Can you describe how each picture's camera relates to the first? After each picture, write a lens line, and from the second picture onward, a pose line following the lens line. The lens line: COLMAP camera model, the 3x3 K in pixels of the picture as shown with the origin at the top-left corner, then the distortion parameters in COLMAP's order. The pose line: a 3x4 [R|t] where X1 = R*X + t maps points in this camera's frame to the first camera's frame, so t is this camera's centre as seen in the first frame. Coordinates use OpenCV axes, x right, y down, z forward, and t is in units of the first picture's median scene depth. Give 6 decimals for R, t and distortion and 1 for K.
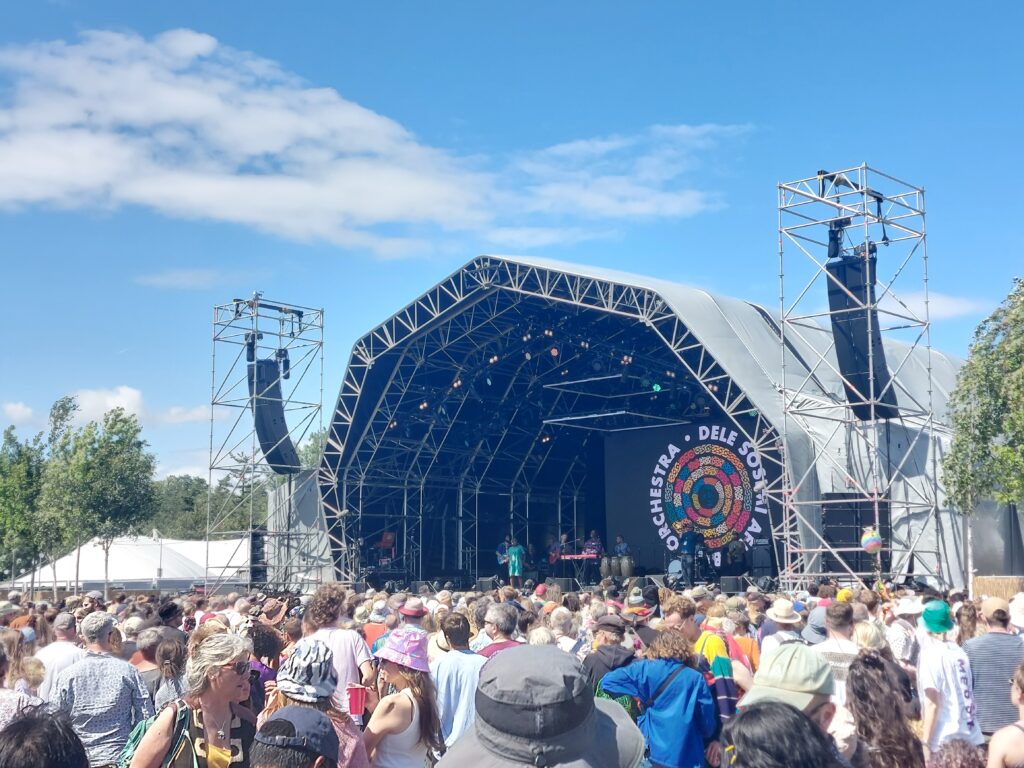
lens RADIAL K [[1517.1, 0, 512.0], [0, 1517.1, 384.0], [0, 0, 1]] dist [0.115586, -0.047954]
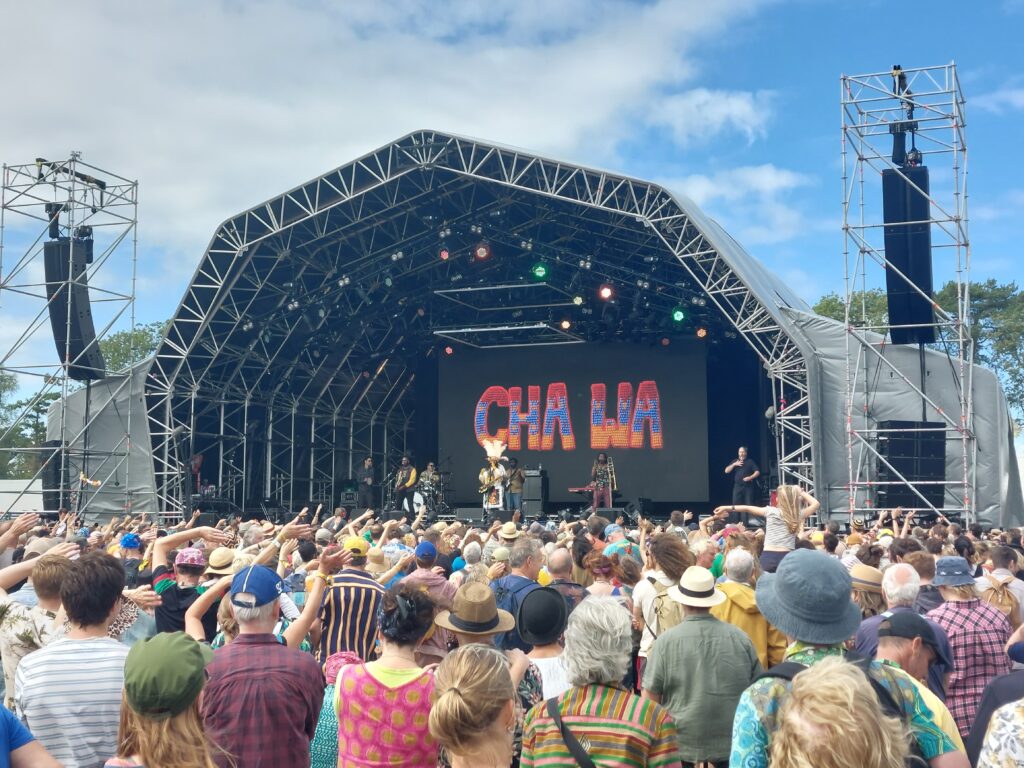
lens RADIAL K [[1517.1, 0, 512.0], [0, 1517.1, 384.0], [0, 0, 1]] dist [0.115586, -0.047954]
pose [[0.931079, 0.041408, 0.362460, -0.255908], [-0.055892, 0.997999, 0.029560, 0.026645], [-0.360511, -0.047782, 0.931530, 0.174125]]
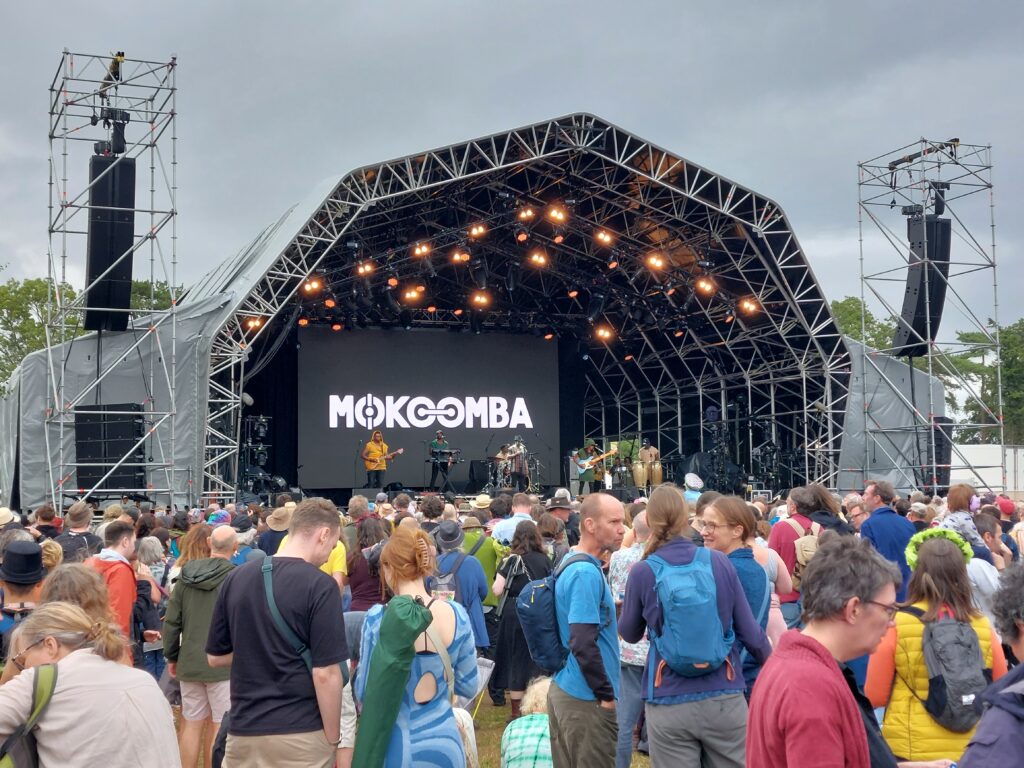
lens RADIAL K [[1517.1, 0, 512.0], [0, 1517.1, 384.0], [0, 0, 1]] dist [0.115586, -0.047954]
pose [[0.411898, 0.075245, 0.908118, -0.746889], [-0.113901, 0.993020, -0.030617, 0.090622], [-0.904084, -0.090824, 0.417593, 0.619464]]
